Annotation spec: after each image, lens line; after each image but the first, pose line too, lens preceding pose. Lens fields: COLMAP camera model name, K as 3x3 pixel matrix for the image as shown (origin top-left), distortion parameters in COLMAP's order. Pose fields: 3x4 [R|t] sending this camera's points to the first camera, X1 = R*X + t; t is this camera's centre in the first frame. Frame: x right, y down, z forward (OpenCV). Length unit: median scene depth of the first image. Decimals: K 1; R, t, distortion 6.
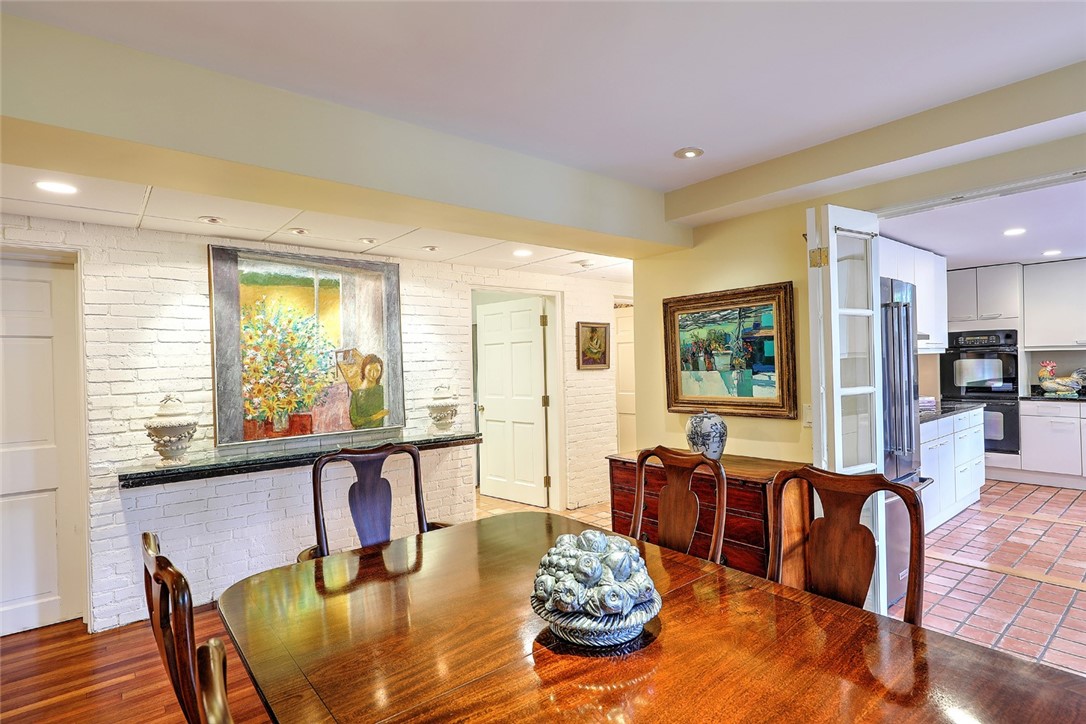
lens RADIAL K [[547.9, 0, 551.0], [0, 547.9, 367.1], [0, 0, 1]] dist [0.002239, -0.000136]
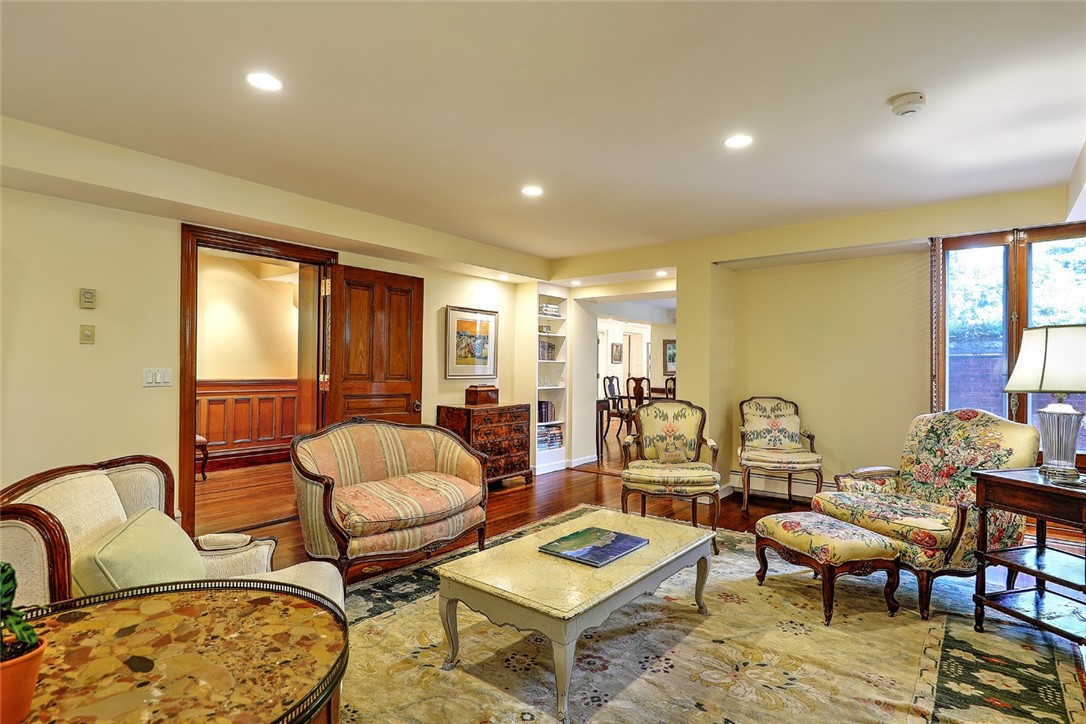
lens RADIAL K [[552.1, 0, 543.0], [0, 552.1, 362.0], [0, 0, 1]] dist [-0.001271, -0.000067]
pose [[0.979079, 0.034064, 0.200609, -1.120645], [-0.030112, 0.999288, -0.022718, 0.099961], [-0.201240, 0.016202, 0.979408, -2.004580]]
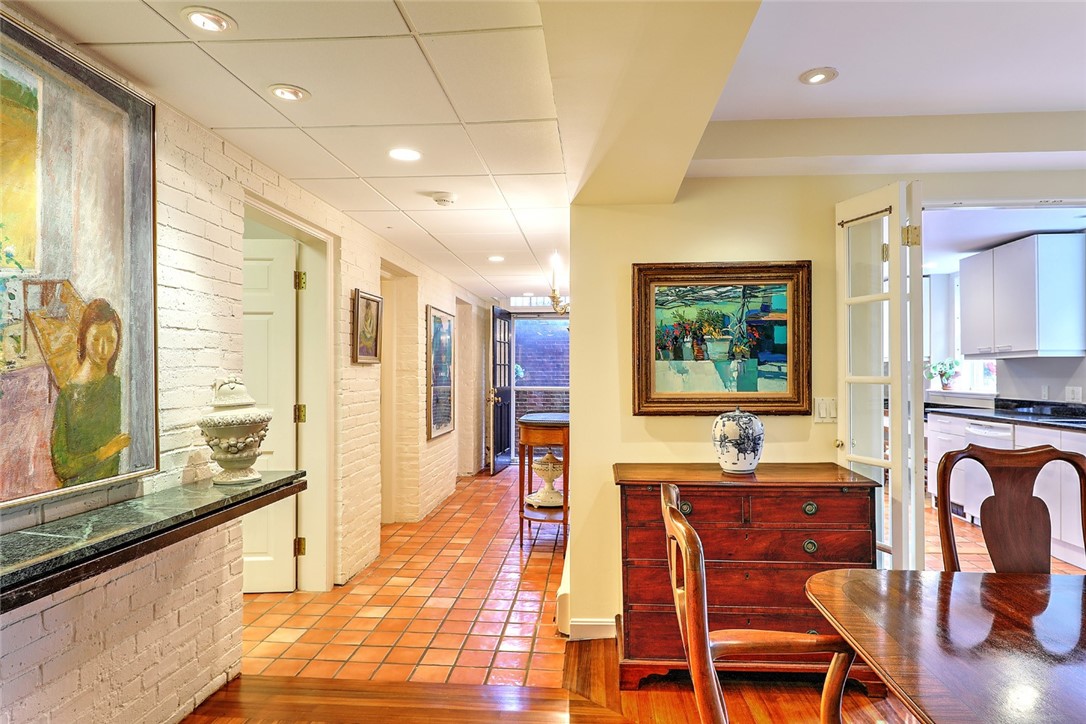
lens RADIAL K [[628.2, 0, 550.2], [0, 628.2, 366.4], [0, 0, 1]] dist [-0.000180, -0.000392]
pose [[0.694438, 0.027403, 0.719030, -0.490597], [-0.011009, 0.999562, -0.027462, 0.040844], [-0.719468, 0.011155, 0.694436, 0.493030]]
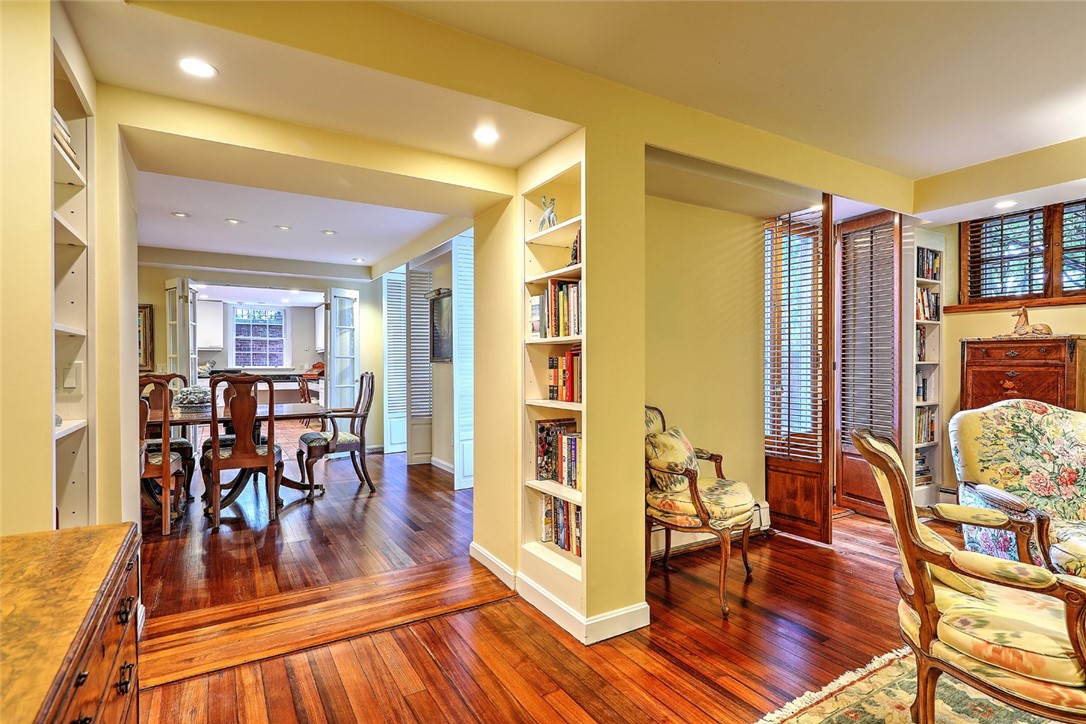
lens RADIAL K [[547.1, 0, 543.0], [0, 547.1, 362.0], [0, 0, 1]] dist [-0.001217, -0.000599]
pose [[0.152783, 0.024064, 0.987967, -1.131875], [0.004223, 0.999678, -0.025002, 0.097591], [-0.988251, 0.007992, 0.152633, -0.631835]]
